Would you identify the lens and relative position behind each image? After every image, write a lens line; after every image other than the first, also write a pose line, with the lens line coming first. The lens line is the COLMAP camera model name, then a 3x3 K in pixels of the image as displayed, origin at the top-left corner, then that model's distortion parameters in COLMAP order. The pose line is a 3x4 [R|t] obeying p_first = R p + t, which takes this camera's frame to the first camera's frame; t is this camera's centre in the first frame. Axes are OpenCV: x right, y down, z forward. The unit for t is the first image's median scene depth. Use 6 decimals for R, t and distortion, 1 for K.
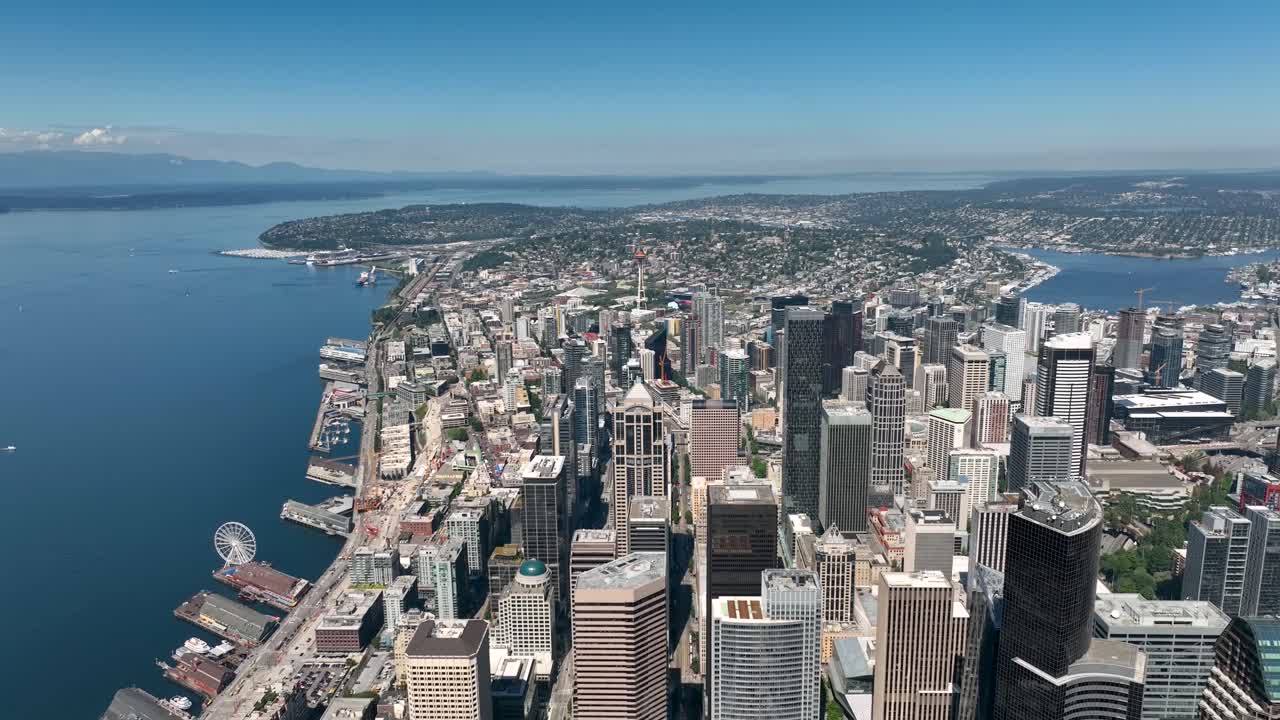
lens RADIAL K [[905.9, 0, 649.7], [0, 905.9, 360.3], [0, 0, 1]] dist [0.000279, -0.002426]
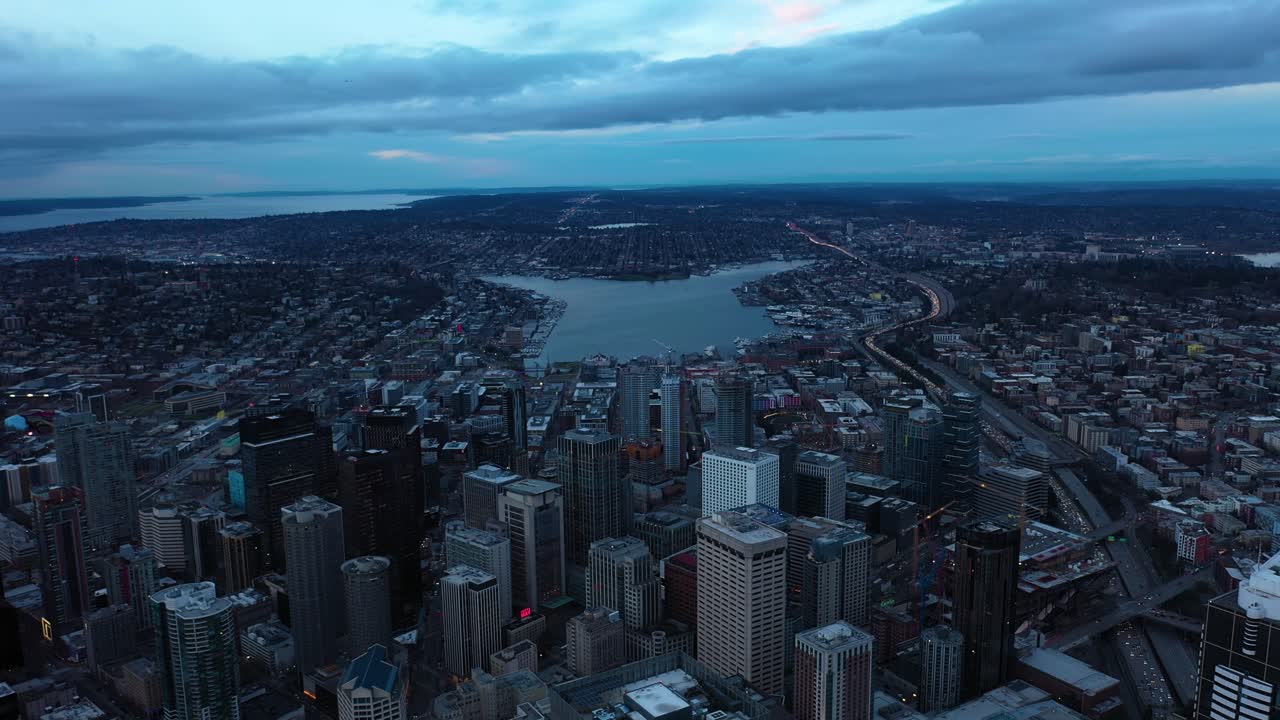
lens RADIAL K [[1028.2, 0, 635.8], [0, 1028.2, 359.7], [0, 0, 1]] dist [-0.038119, -0.000820]
pose [[0.838774, -0.092840, 0.536506, 0.017080], [0.115209, 0.993307, -0.008229, -0.058486], [-0.532151, 0.068713, 0.843856, 0.338504]]
